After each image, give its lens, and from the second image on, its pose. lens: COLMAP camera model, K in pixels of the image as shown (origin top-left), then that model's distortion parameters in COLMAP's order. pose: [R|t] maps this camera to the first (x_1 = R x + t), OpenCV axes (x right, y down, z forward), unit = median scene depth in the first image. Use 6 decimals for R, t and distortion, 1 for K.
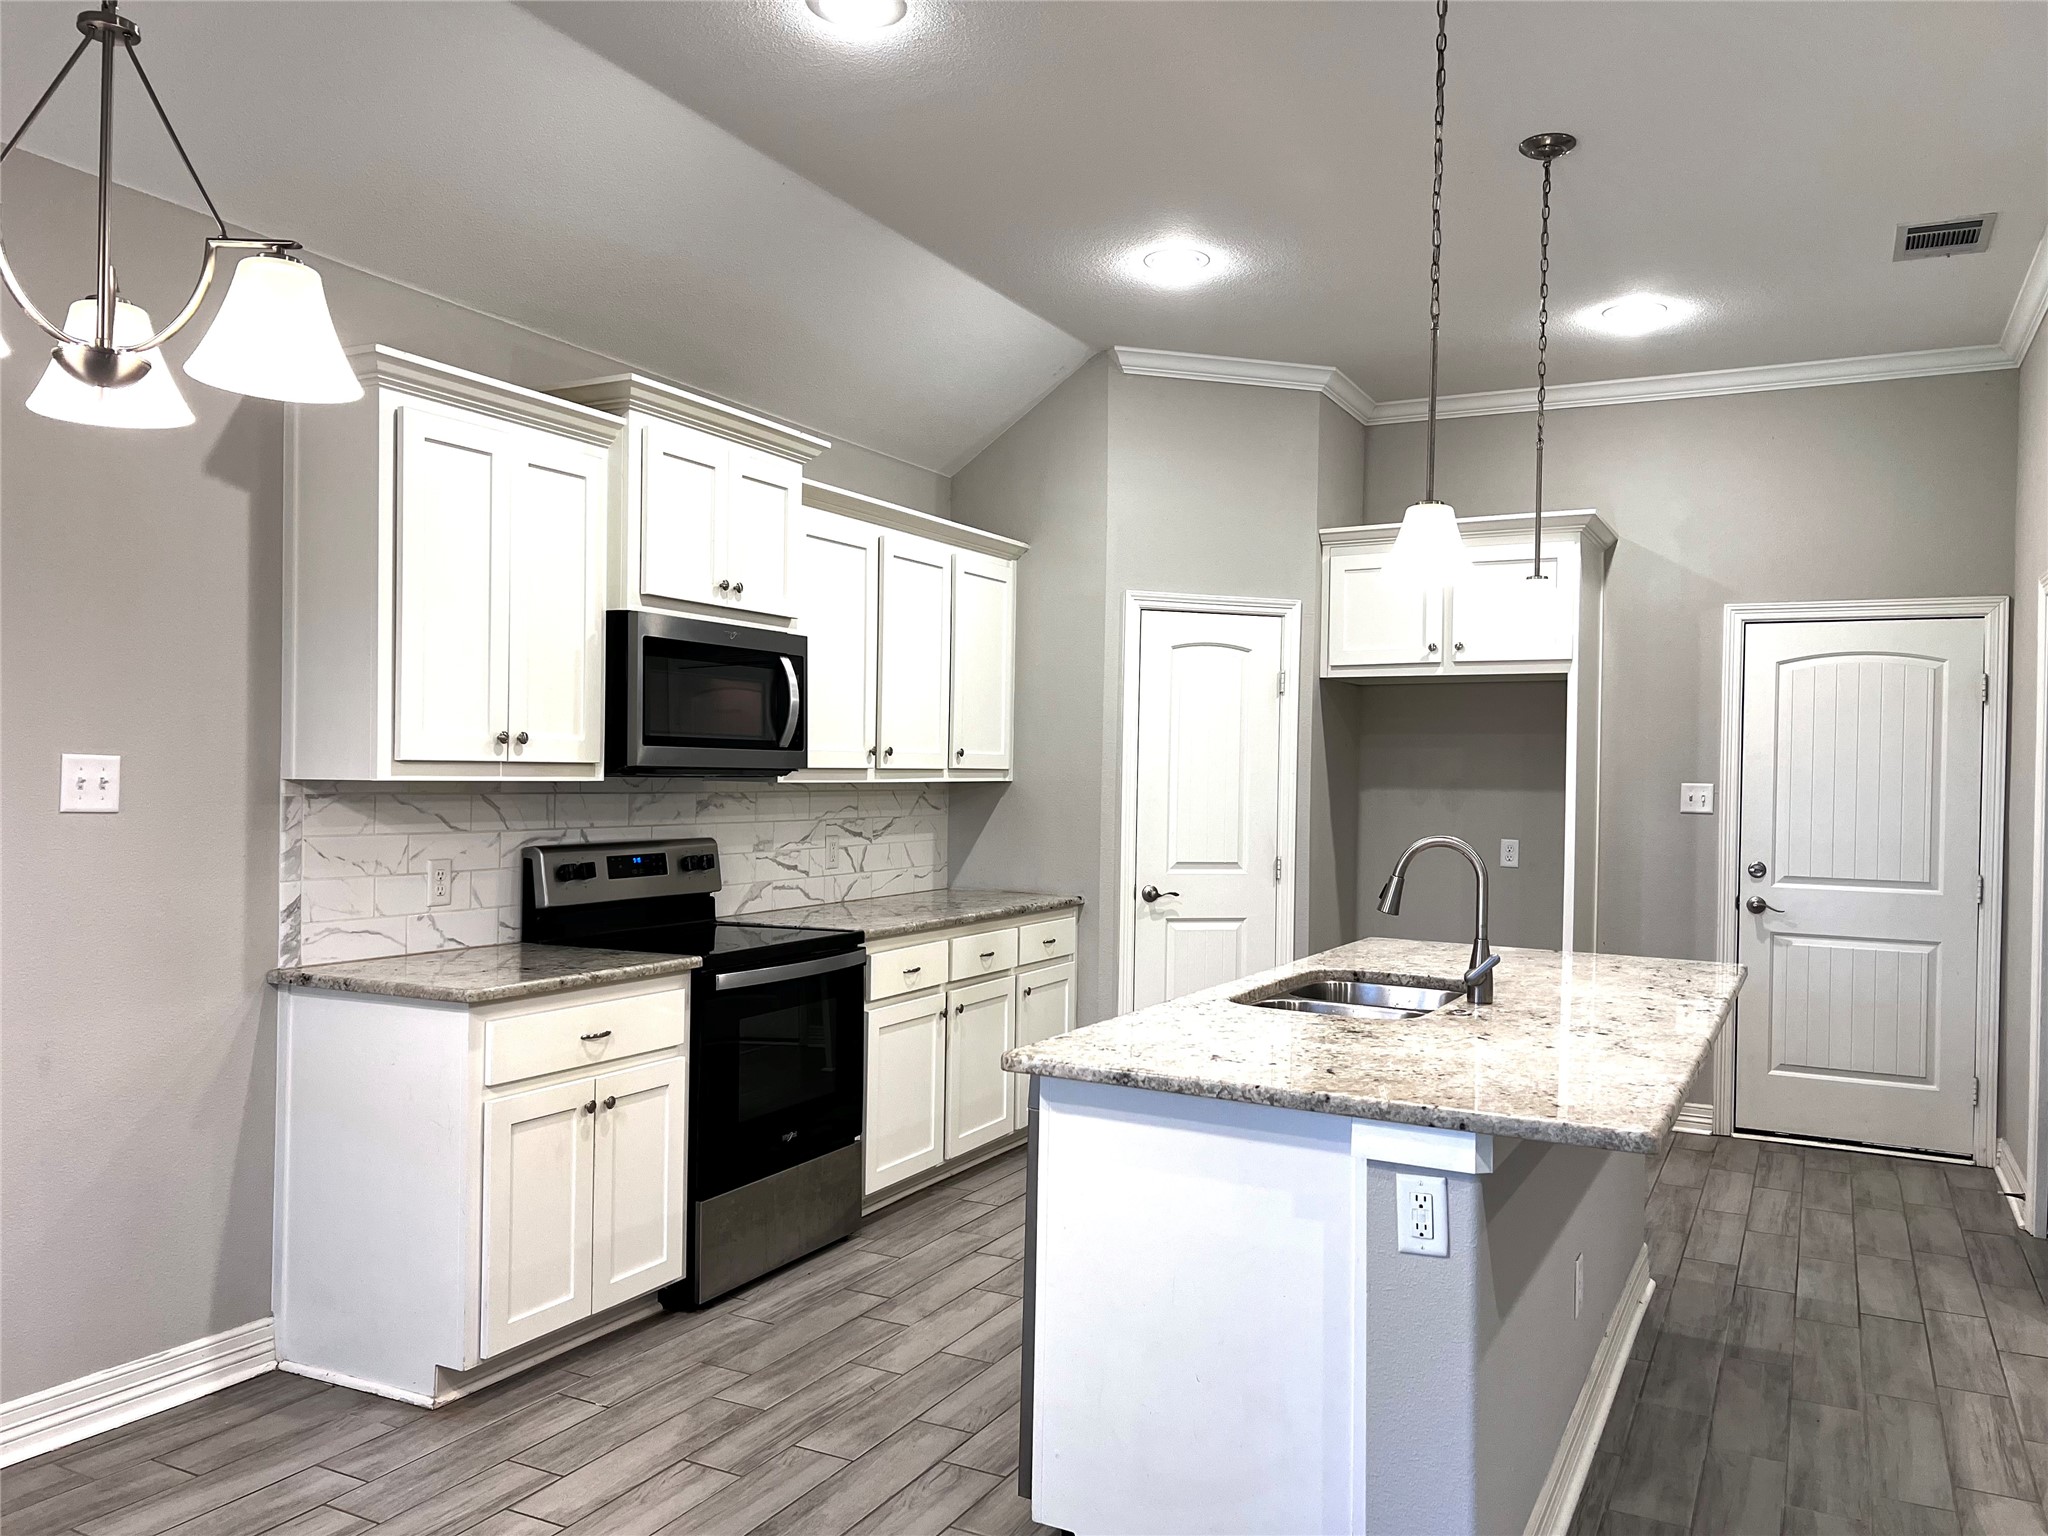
lens RADIAL K [[1538.0, 0, 1042.5], [0, 1538.0, 775.4], [0, 0, 1]] dist [0.061384, -0.073437]
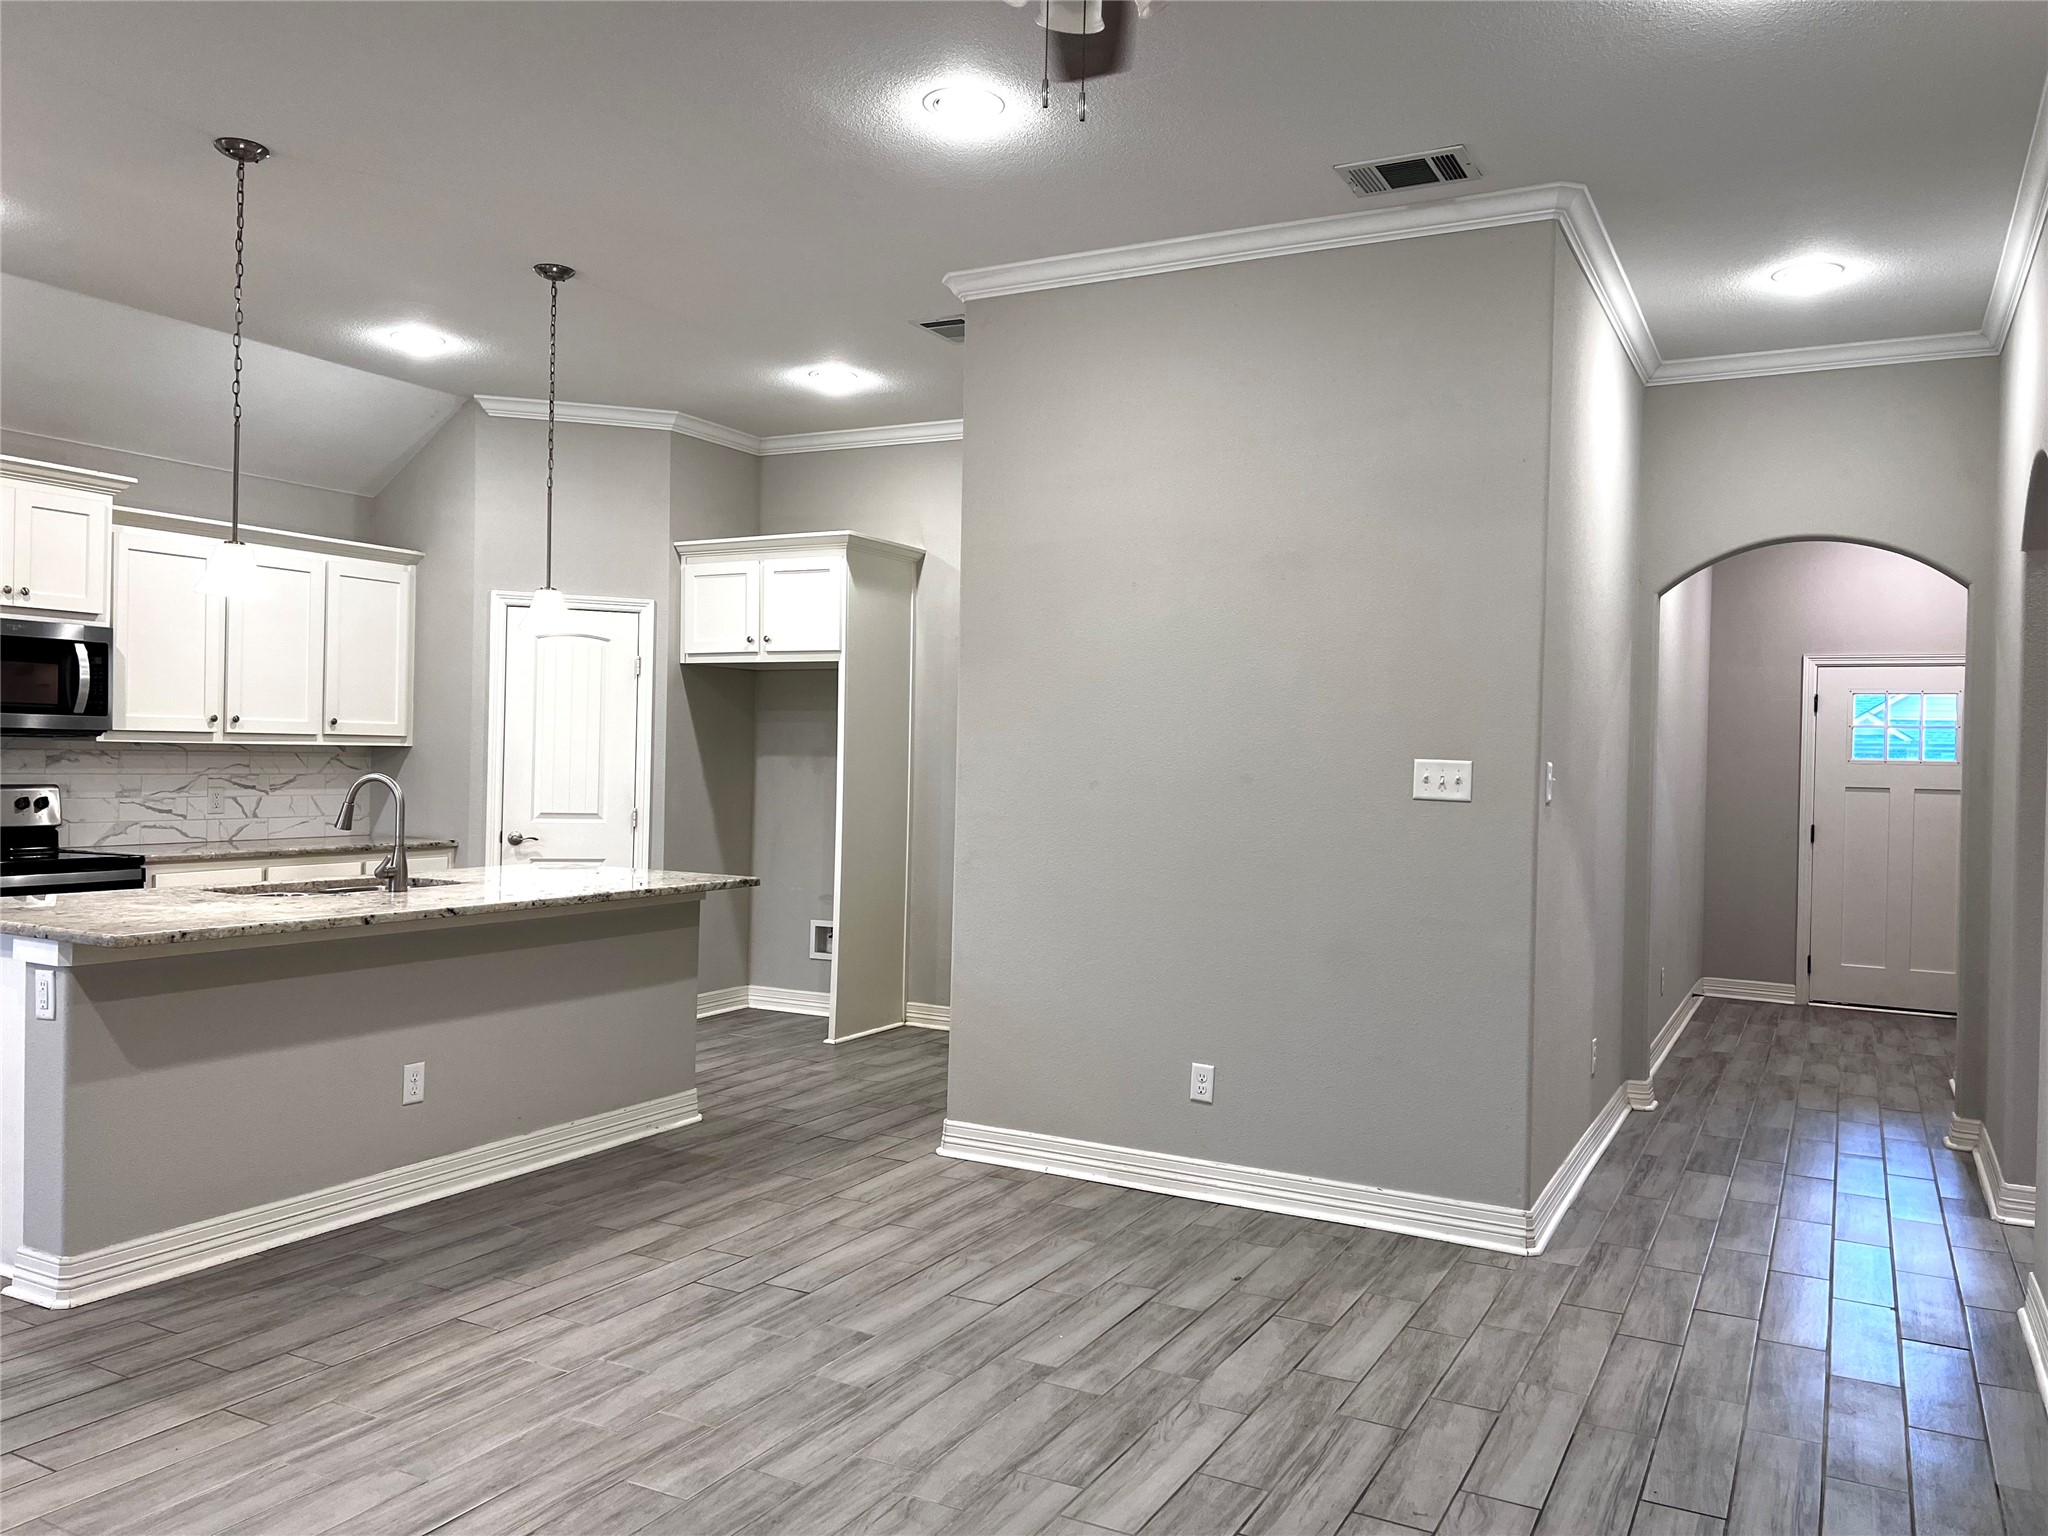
lens RADIAL K [[1538.0, 0, 1025.7], [0, 1538.0, 765.4], [0, 0, 1]] dist [0.061384, -0.073437]
pose [[0.999777, 0.004996, -0.020533, 0.667162], [-0.004993, 0.999988, 0.000154, 0.021889], [0.020534, -0.000051, 0.999789, -0.303498]]
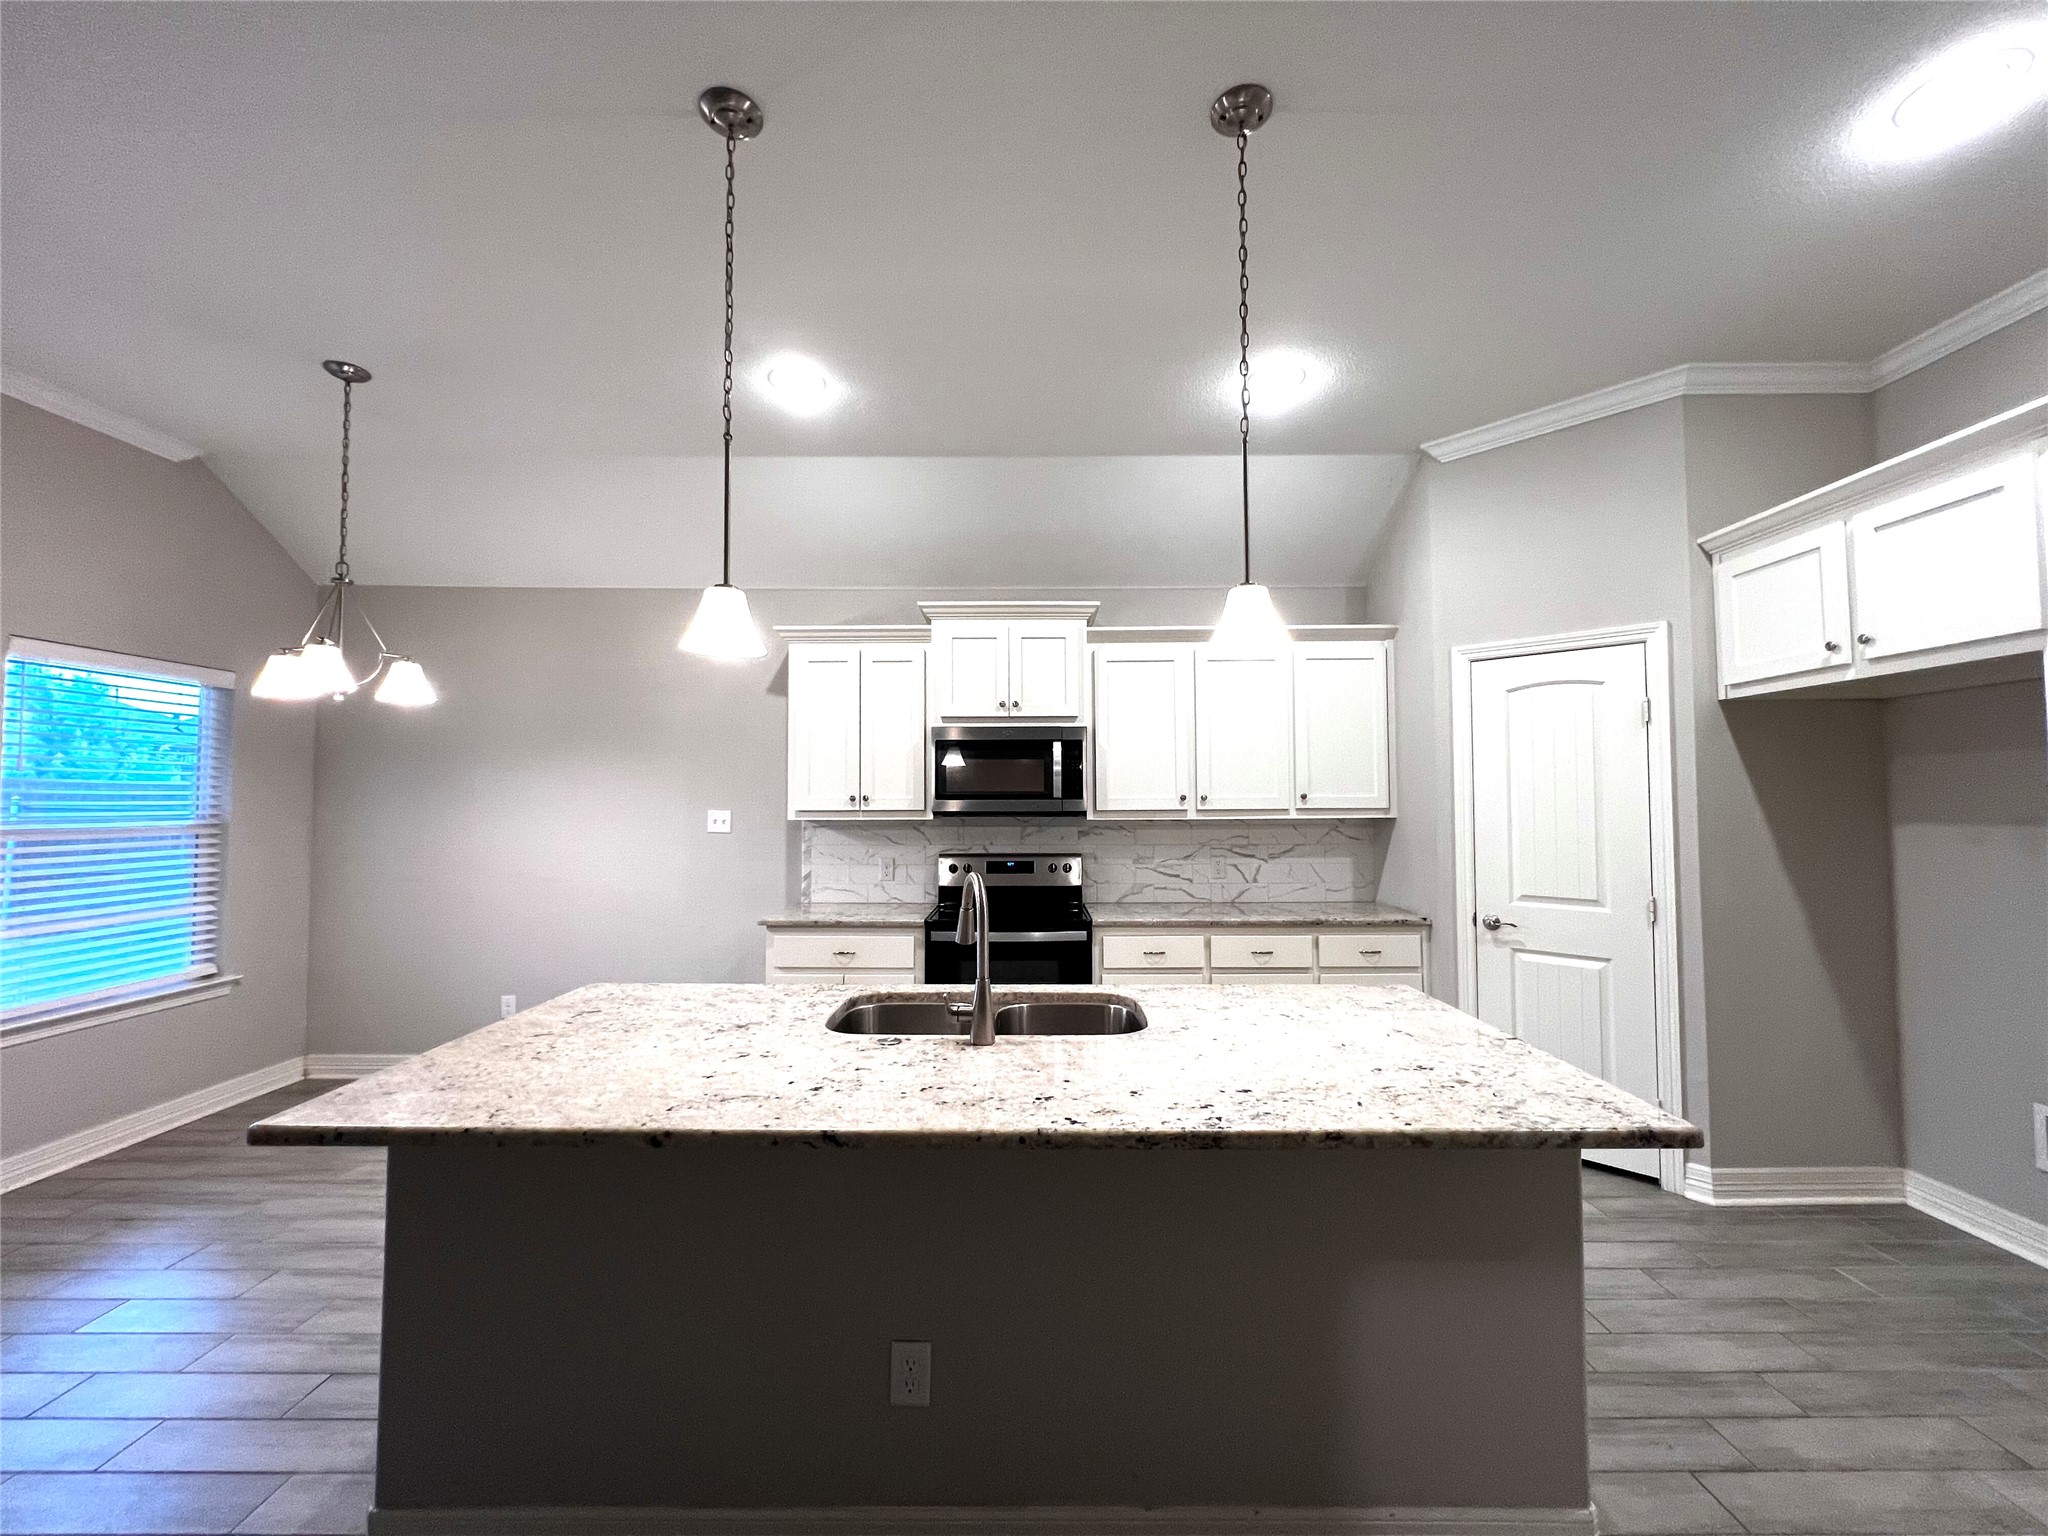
lens RADIAL K [[816.1, 0, 1027.7], [0, 816.1, 771.2], [0, 0, 1]] dist [-0.002535, 0.000727]
pose [[0.451471, -0.054859, -0.890598, 0.581293], [0.006964, 0.998294, -0.057962, 0.002975], [0.892259, 0.019966, 0.451083, 0.595685]]
